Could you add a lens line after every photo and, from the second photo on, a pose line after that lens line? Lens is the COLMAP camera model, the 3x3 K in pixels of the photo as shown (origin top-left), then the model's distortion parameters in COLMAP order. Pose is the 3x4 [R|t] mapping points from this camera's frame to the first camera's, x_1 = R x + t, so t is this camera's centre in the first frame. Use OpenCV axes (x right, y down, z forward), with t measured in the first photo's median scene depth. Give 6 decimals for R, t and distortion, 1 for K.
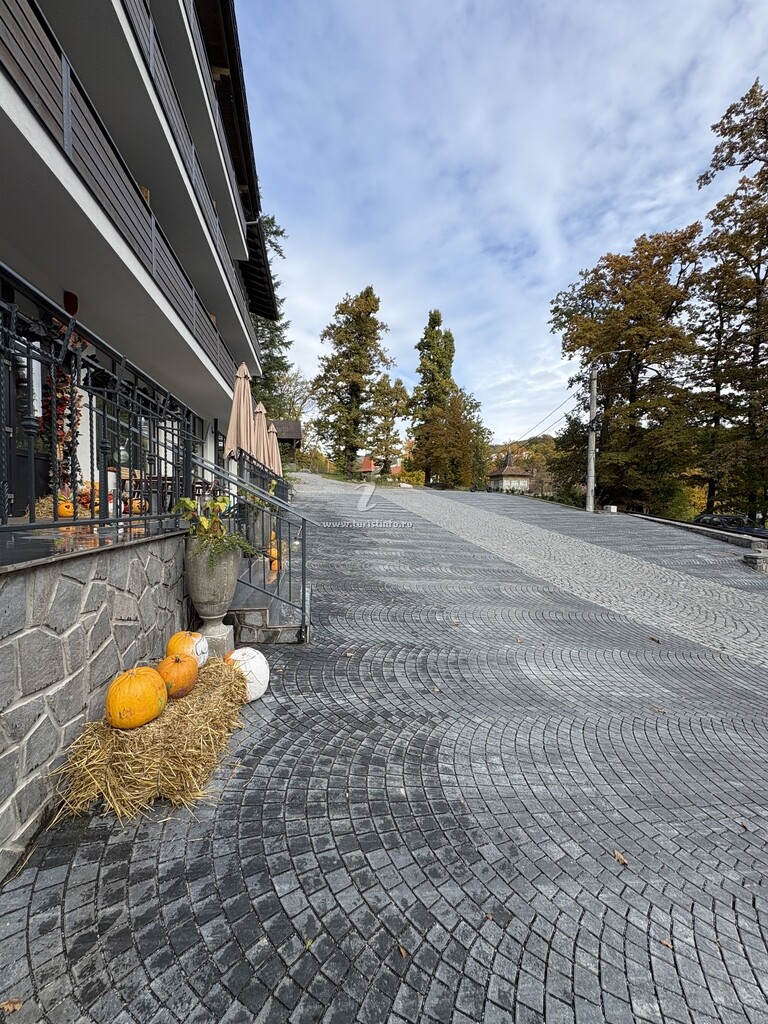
lens RADIAL K [[407.5, 0, 388.6], [0, 407.5, 515.4], [0, 0, 1]] dist [0.003944, 0.000920]
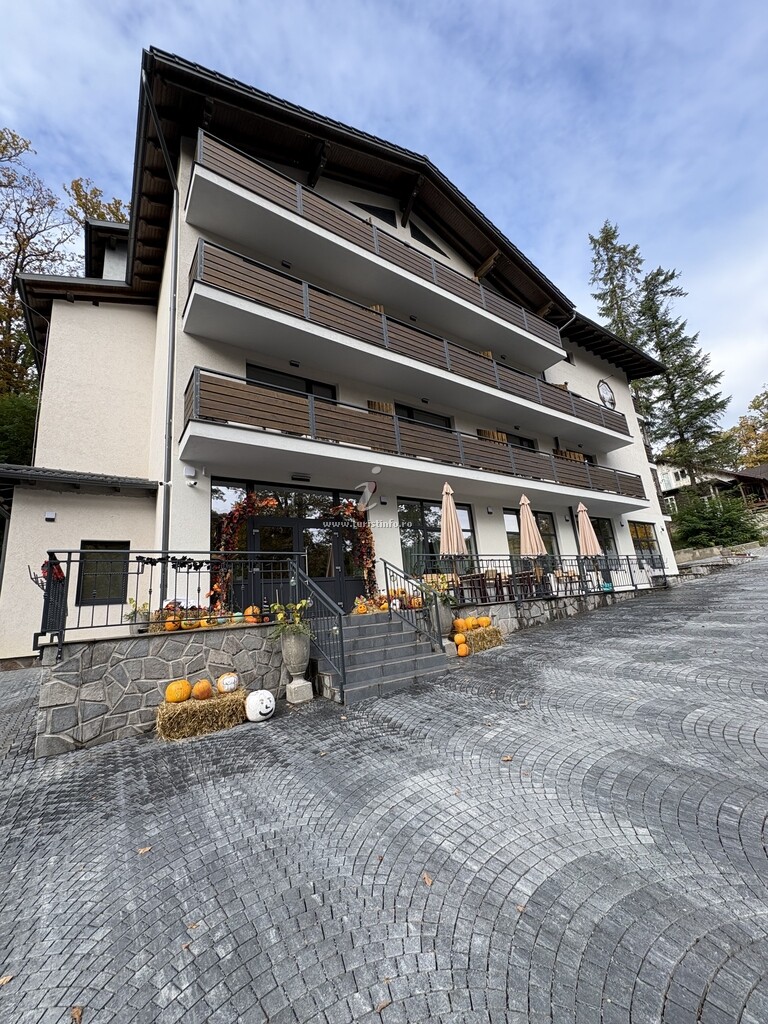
lens RADIAL K [[407.5, 0, 380.5], [0, 407.5, 513.7], [0, 0, 1]] dist [0.003944, 0.000920]
pose [[0.398609, -0.256581, -0.880498, 1.331202], [0.065134, 0.965563, -0.251883, 0.056583], [0.914805, 0.043053, 0.401595, 0.604762]]
